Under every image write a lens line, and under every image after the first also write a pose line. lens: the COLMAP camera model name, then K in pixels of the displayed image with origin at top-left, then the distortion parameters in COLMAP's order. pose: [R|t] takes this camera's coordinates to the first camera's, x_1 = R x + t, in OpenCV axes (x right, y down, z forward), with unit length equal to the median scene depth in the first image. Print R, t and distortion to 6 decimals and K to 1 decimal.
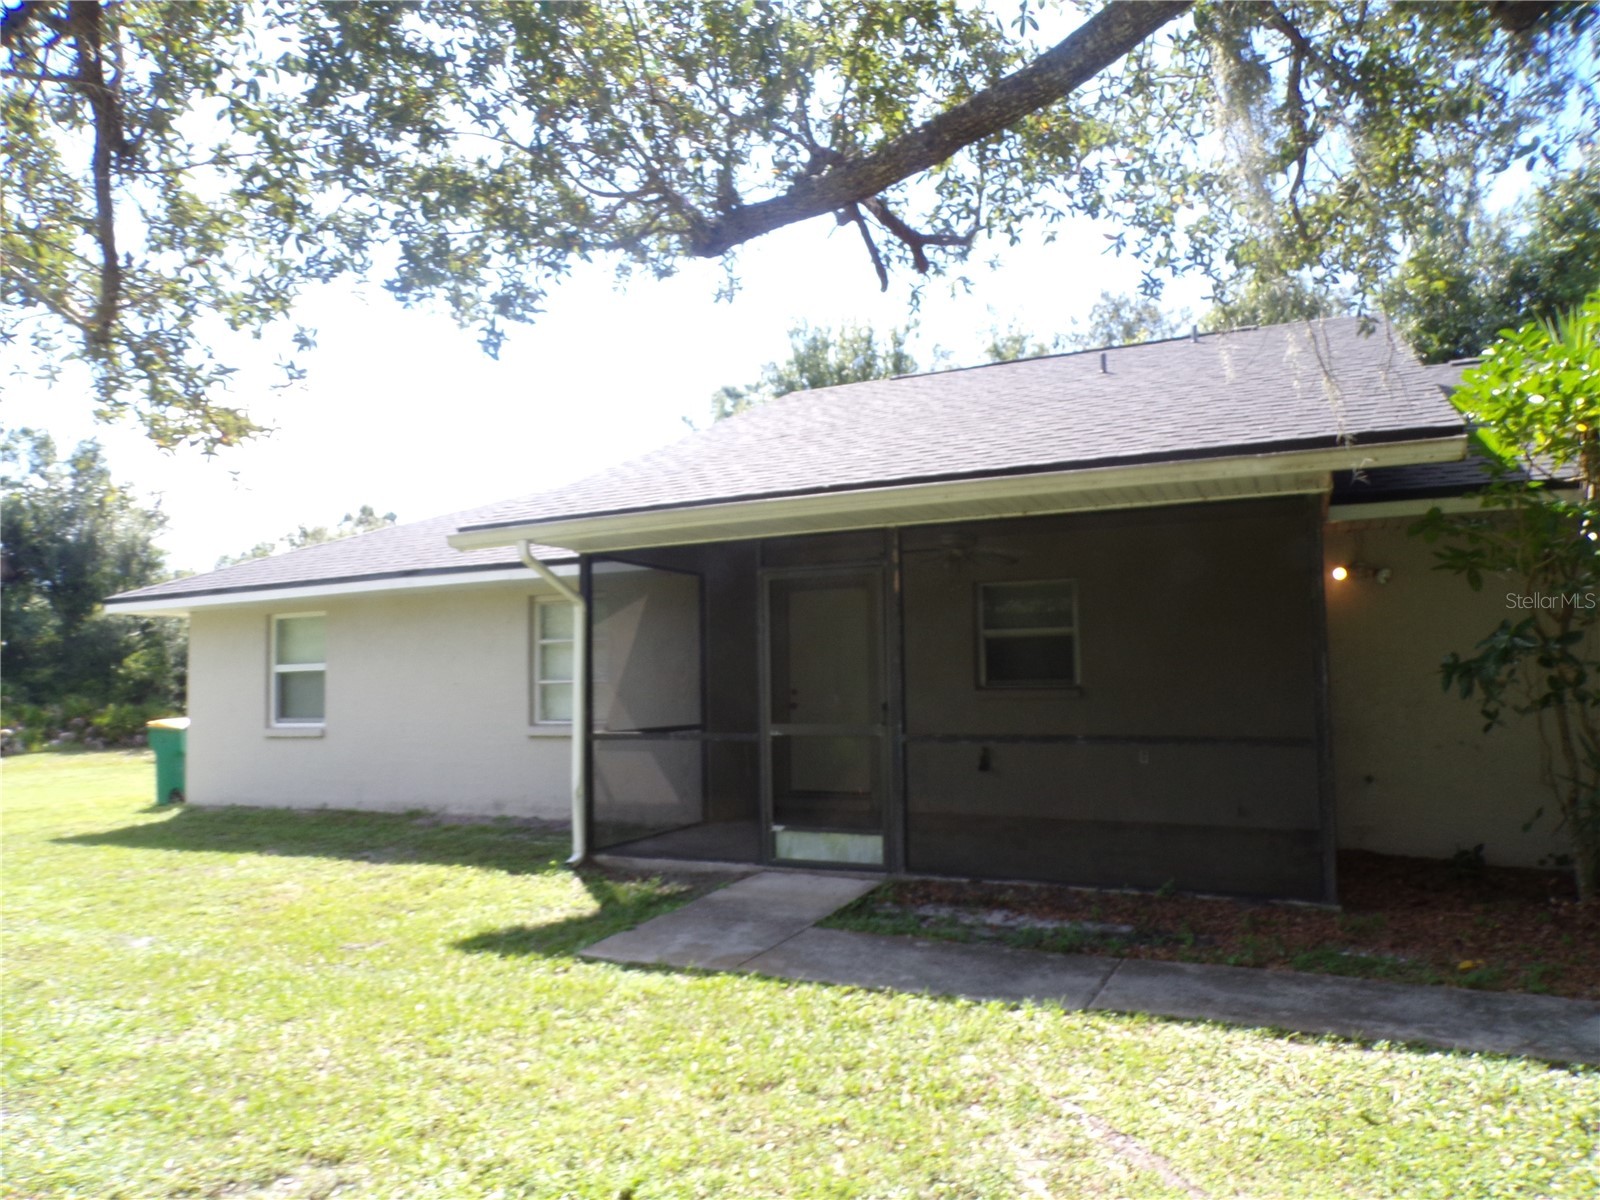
lens RADIAL K [[1041.8, 0, 800.0], [0, 1041.8, 600.0], [0, 0, 1]] dist [-0.015542, 0.000588]
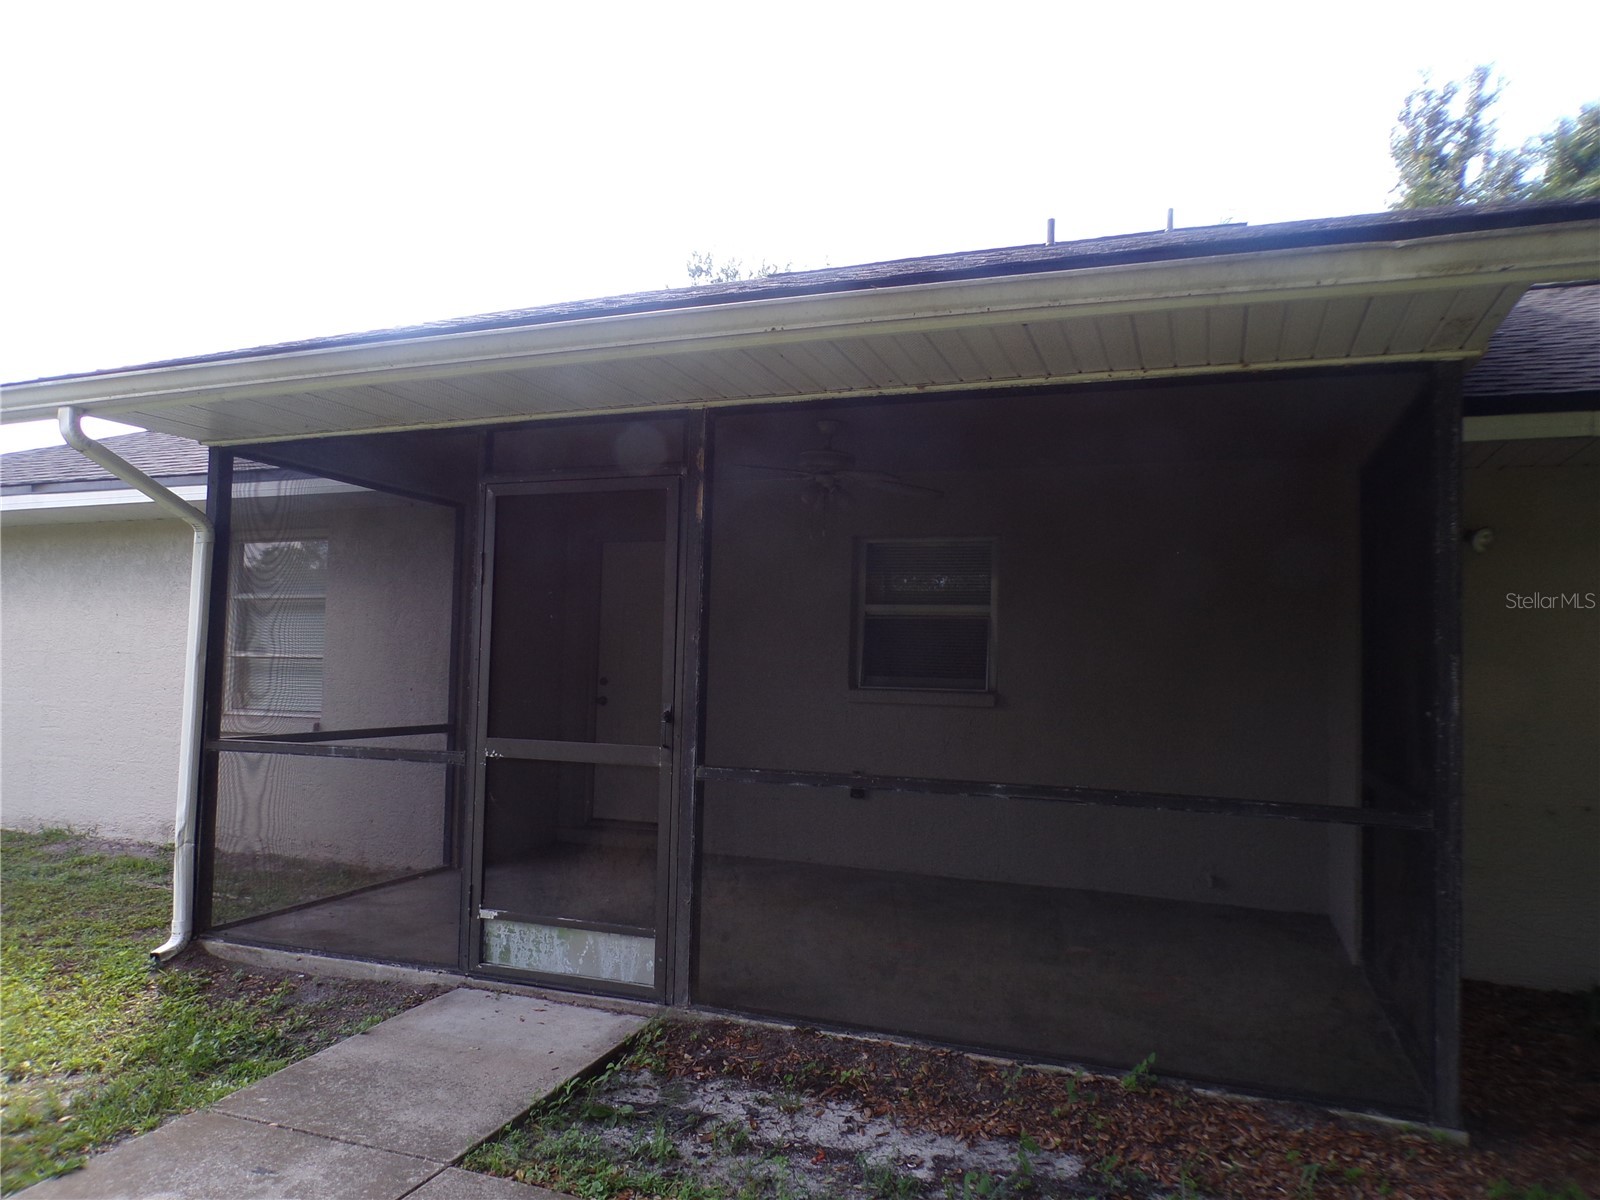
lens RADIAL K [[1108.6, 0, 800.0], [0, 1108.6, 600.0], [0, 0, 1]] dist [0.019889, -0.001844]
pose [[0.994825, 0.046656, 0.090258, 0.090865], [-0.048110, 0.998744, 0.014006, 0.023858], [-0.089491, -0.018276, 0.995820, 0.362881]]
